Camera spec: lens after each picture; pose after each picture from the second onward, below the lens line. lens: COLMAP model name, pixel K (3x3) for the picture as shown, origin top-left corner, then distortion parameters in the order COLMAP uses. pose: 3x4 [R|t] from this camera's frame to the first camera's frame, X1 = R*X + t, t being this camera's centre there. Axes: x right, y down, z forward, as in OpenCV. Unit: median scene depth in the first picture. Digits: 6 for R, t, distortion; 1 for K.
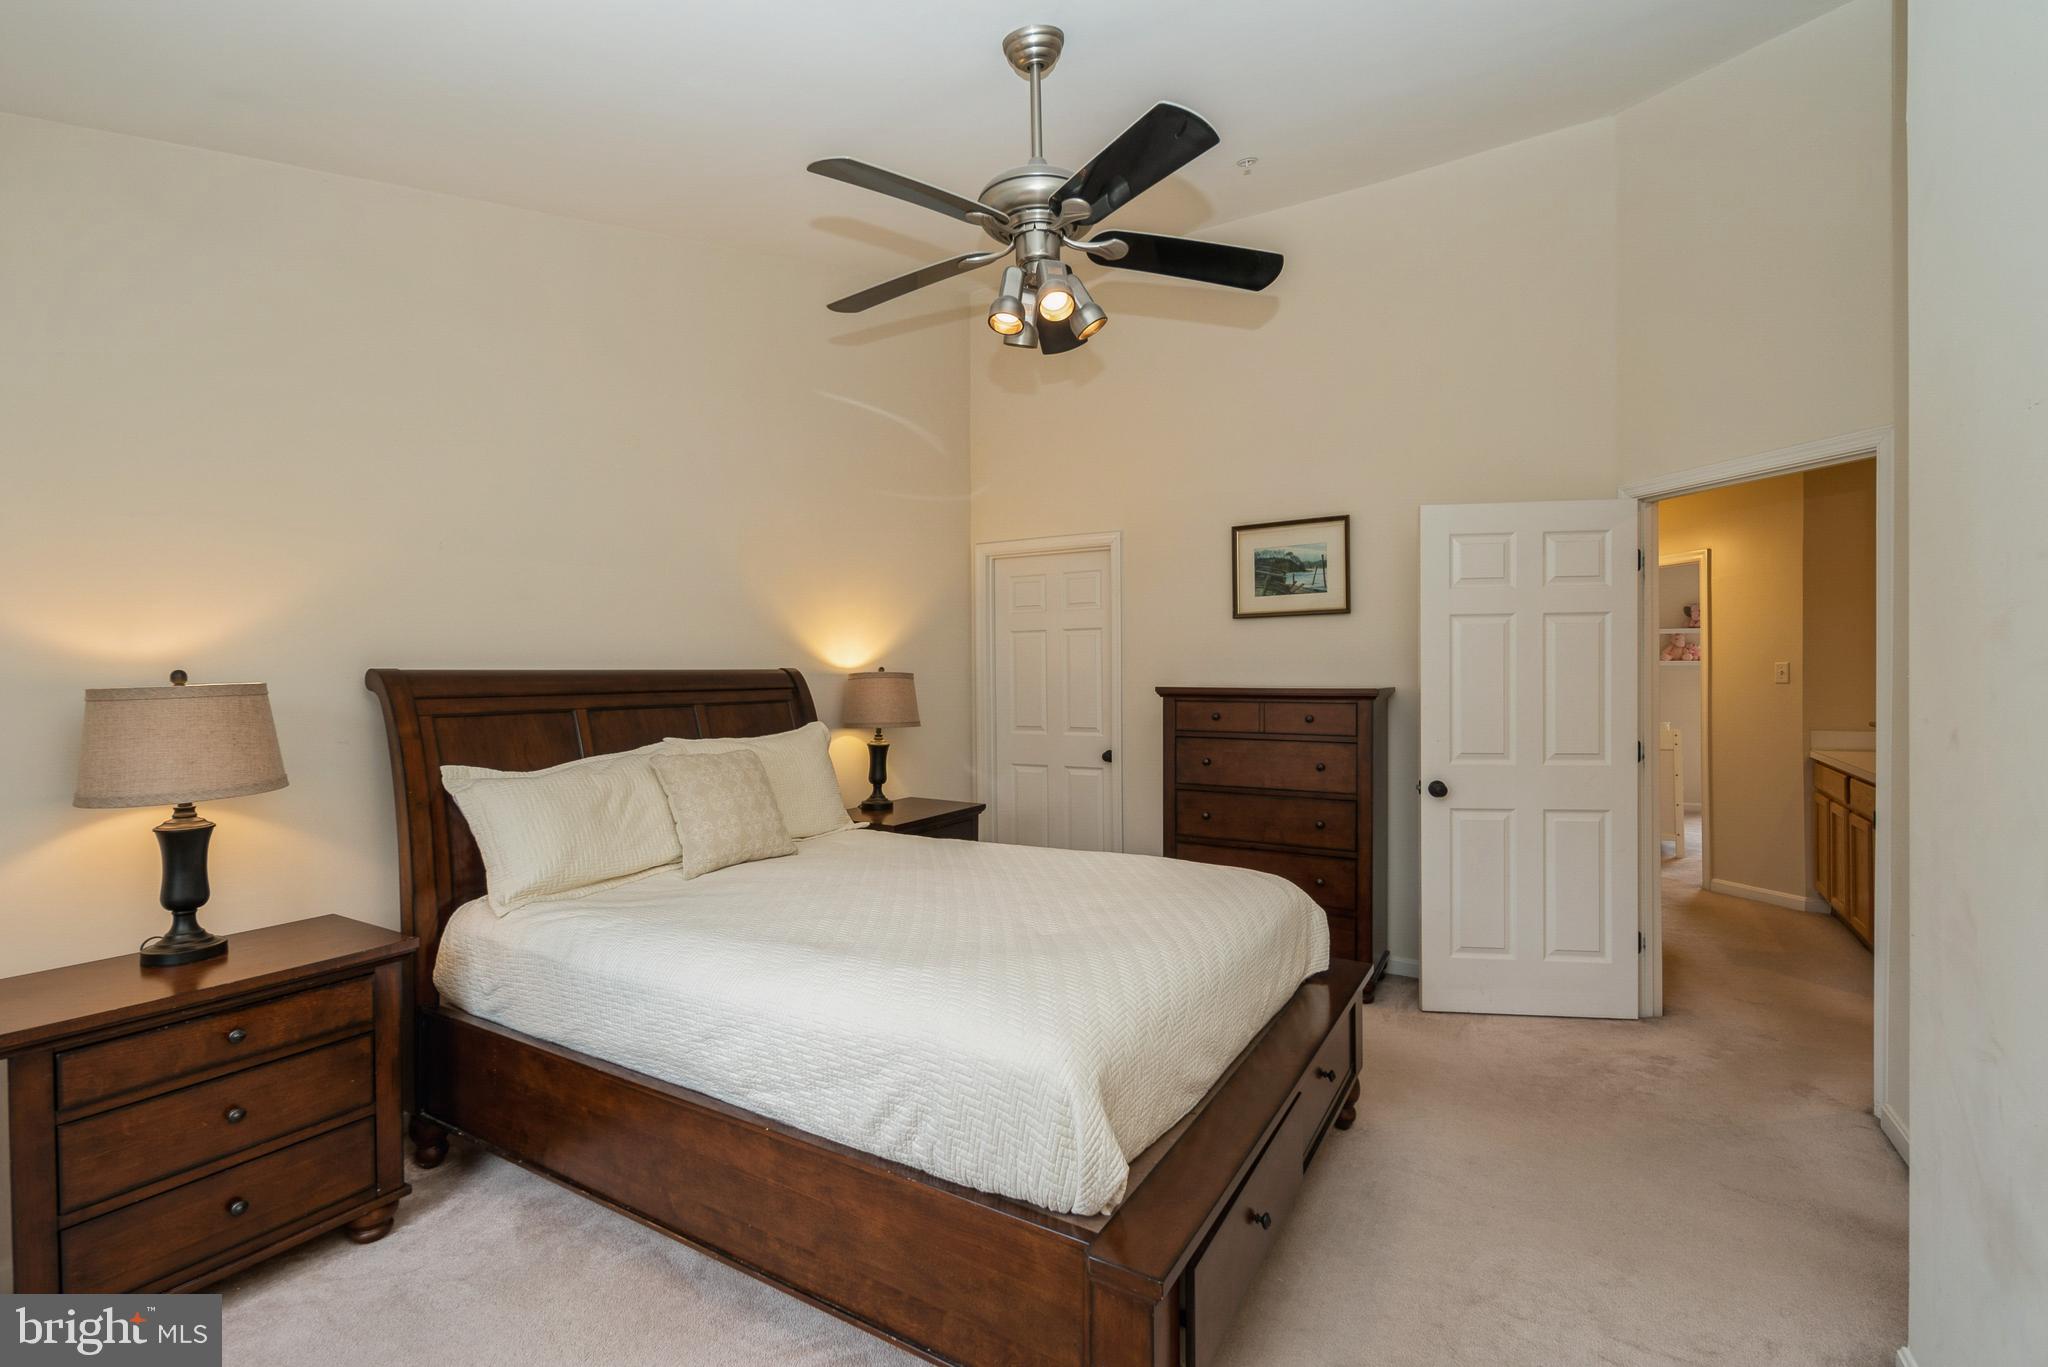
lens RADIAL K [[905.1, 0, 1014.8], [0, 905.1, 686.1], [0, 0, 1]] dist [0.008021, -0.003876]
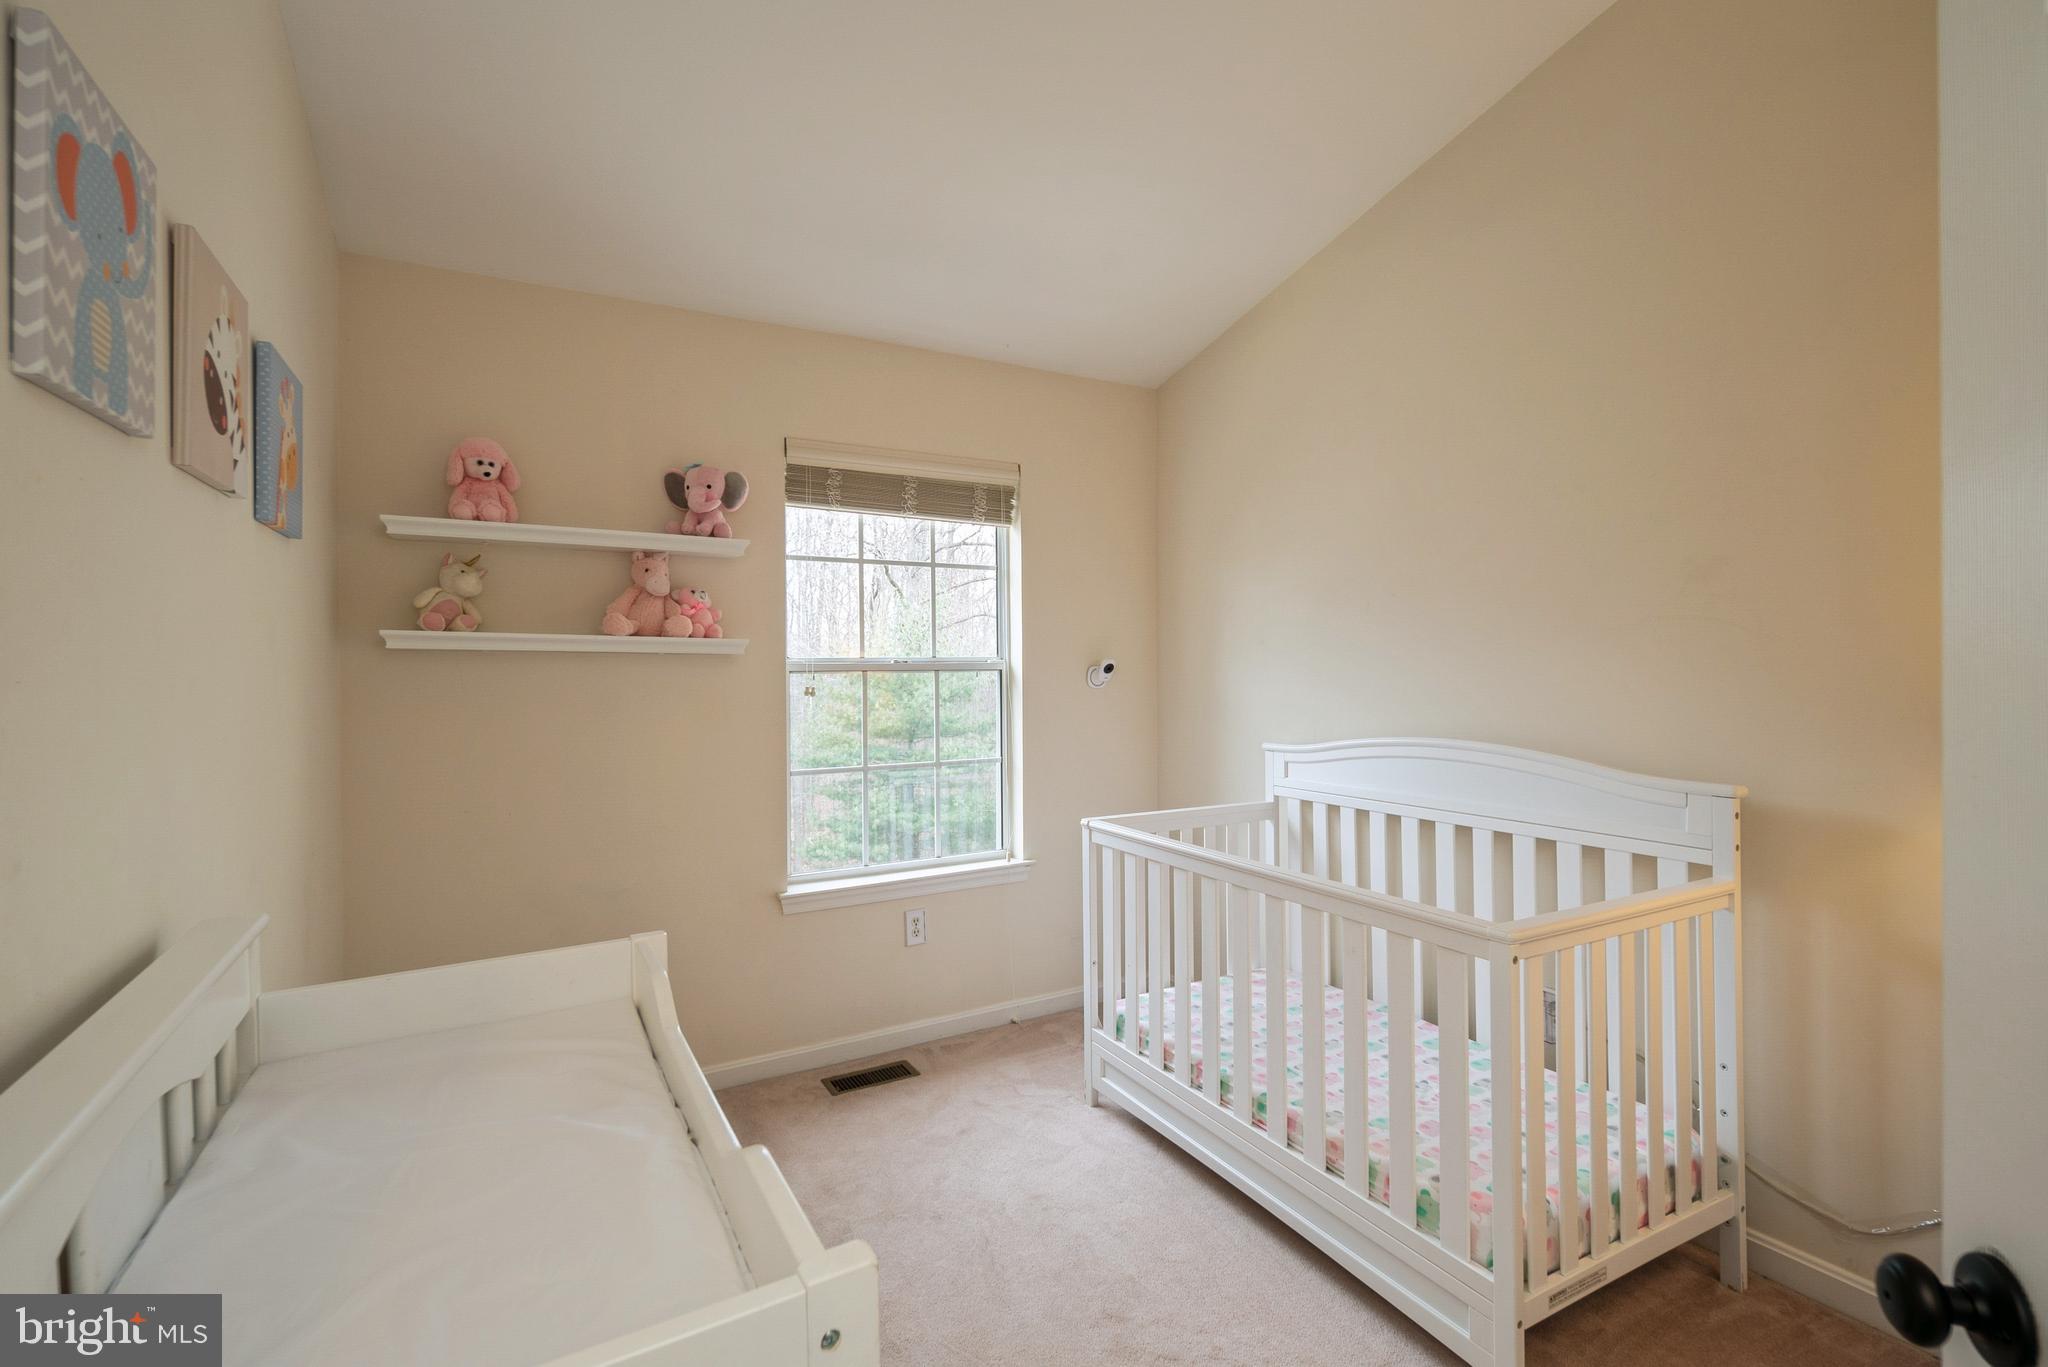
lens RADIAL K [[905.1, 0, 1009.6], [0, 905.1, 664.4], [0, 0, 1]] dist [0.008021, -0.003876]
pose [[0.474746, 0.004738, 0.880110, 0.893427], [-0.000353, 0.999986, -0.005193, -0.029059], [-0.880123, 0.002155, 0.474741, 1.294039]]
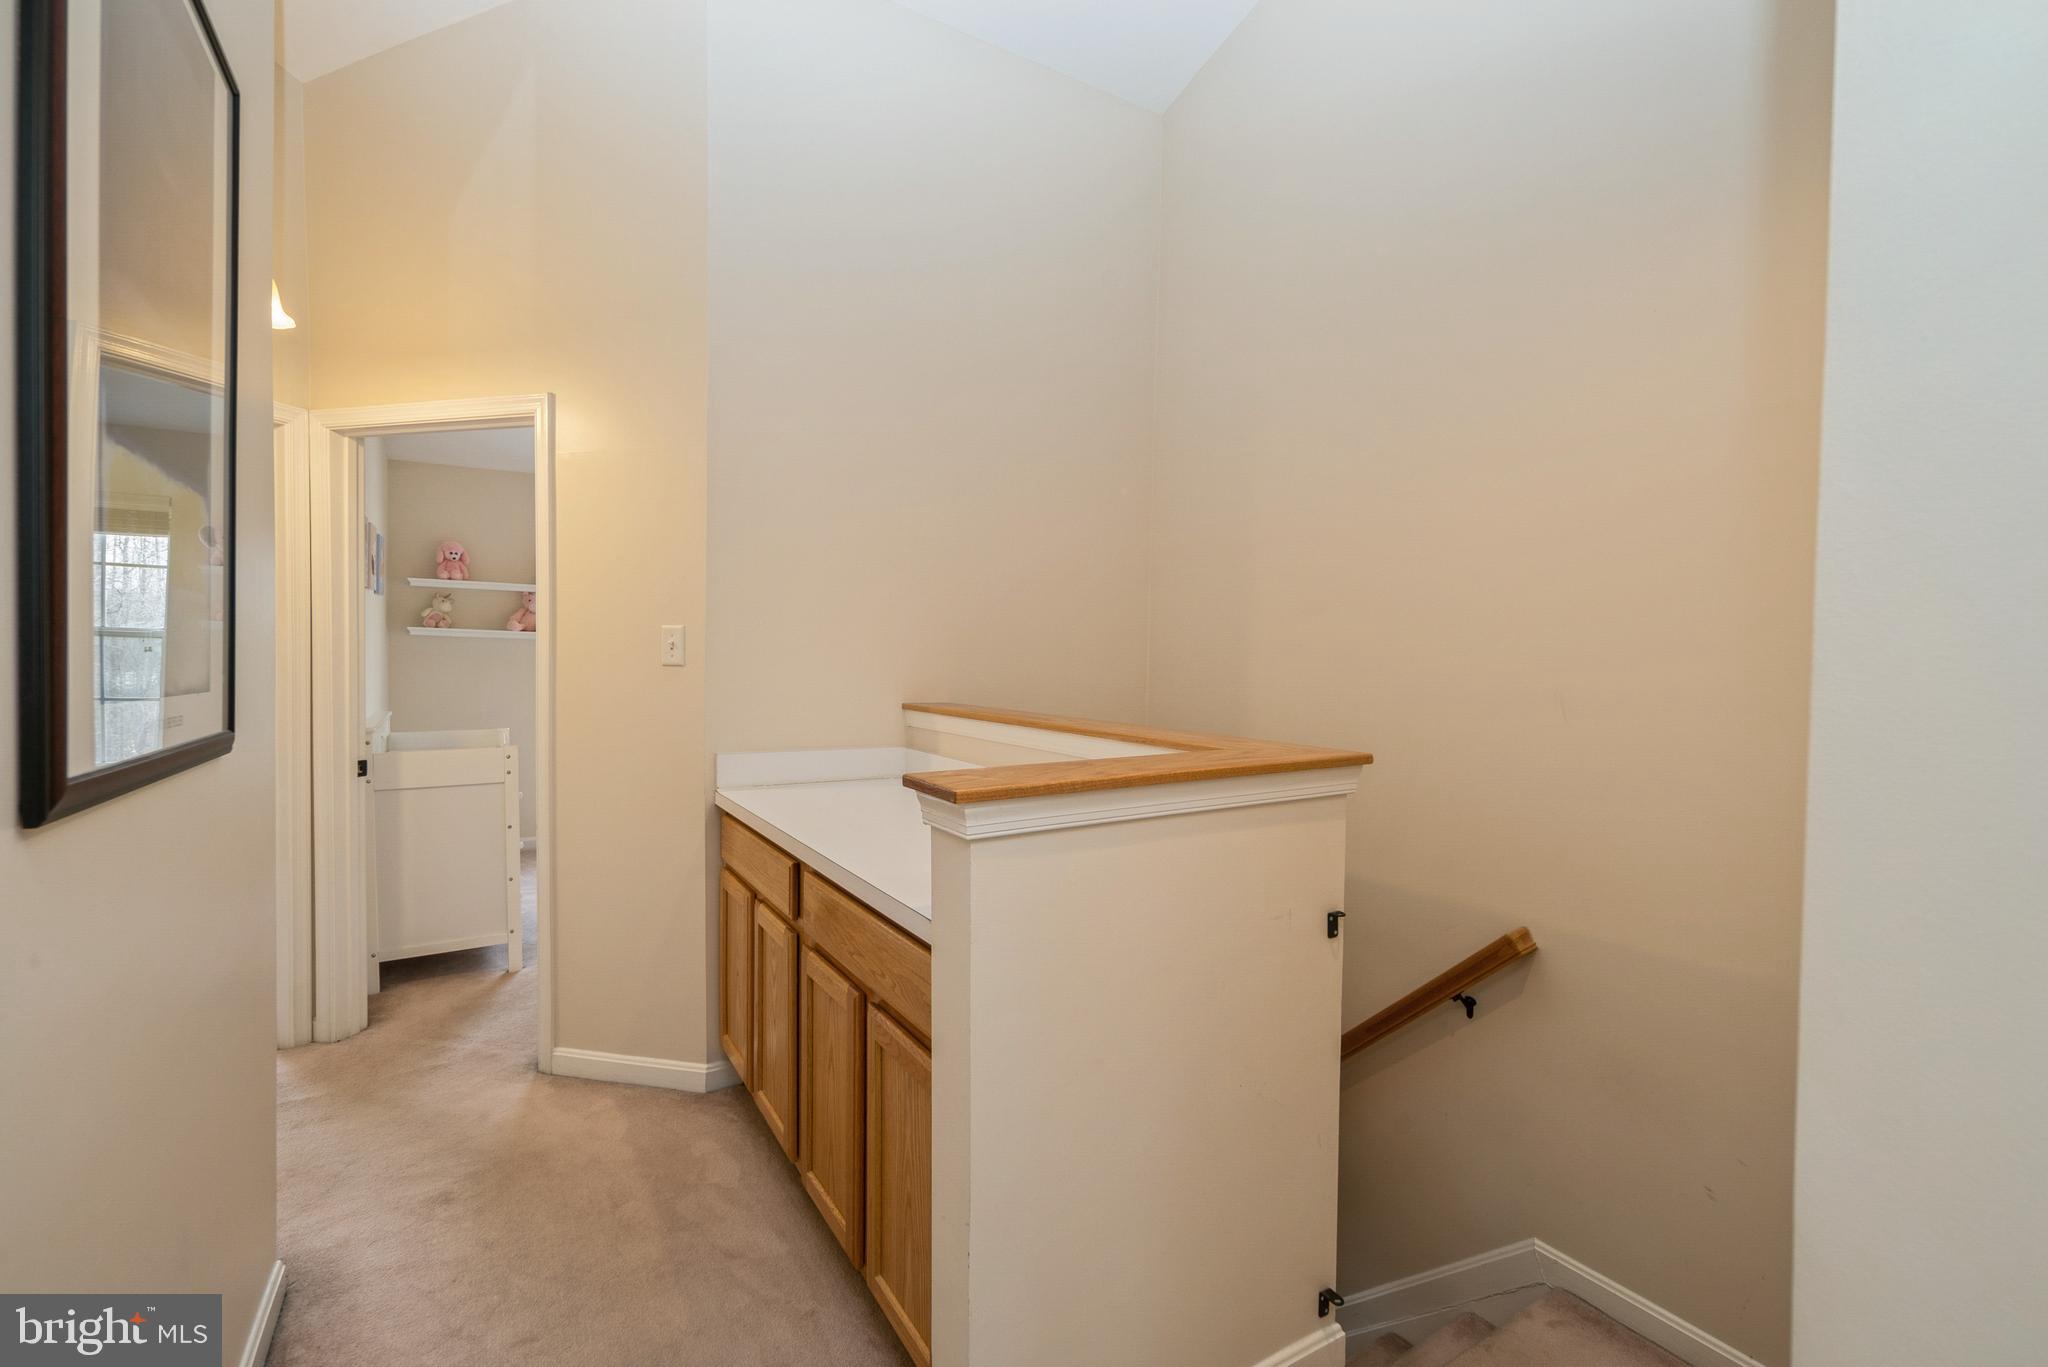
lens RADIAL K [[905.1, 0, 1028.3], [0, 905.1, 675.4], [0, 0, 1]] dist [0.008021, -0.003876]
pose [[0.446718, -0.002681, 0.894671, 0.478233], [-0.008327, 0.999940, 0.007154, -0.003568], [-0.894636, -0.010646, 0.446669, 0.594889]]
